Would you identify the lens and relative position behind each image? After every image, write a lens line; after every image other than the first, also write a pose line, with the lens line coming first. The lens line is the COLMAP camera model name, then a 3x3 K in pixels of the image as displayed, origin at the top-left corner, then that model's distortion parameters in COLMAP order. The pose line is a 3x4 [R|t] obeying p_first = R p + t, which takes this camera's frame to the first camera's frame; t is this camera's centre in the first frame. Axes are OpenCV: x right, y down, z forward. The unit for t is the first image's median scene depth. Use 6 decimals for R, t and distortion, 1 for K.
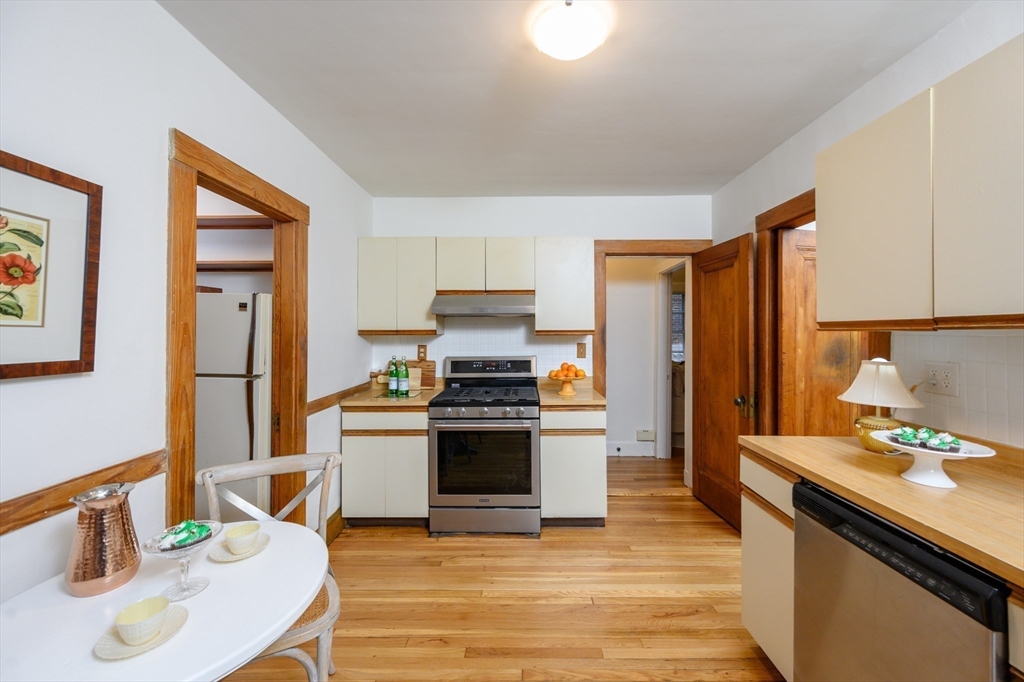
lens RADIAL K [[408.1, 0, 518.0], [0, 408.1, 329.8], [0, 0, 1]] dist [-0.002729, -0.000252]
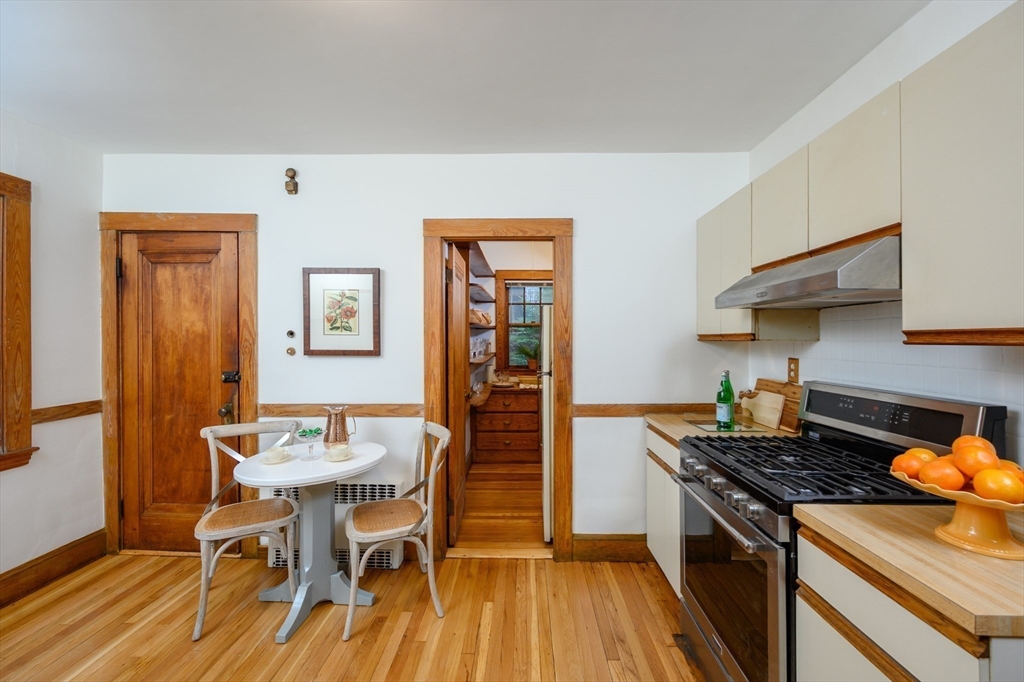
lens RADIAL K [[408.1, 0, 517.5], [0, 408.1, 336.5], [0, 0, 1]] dist [-0.002729, -0.000252]
pose [[0.000489, -0.003878, -0.999992, 0.914332], [0.006749, 0.999970, -0.003875, 0.012069], [0.999977, -0.006747, 0.000515, 1.446145]]
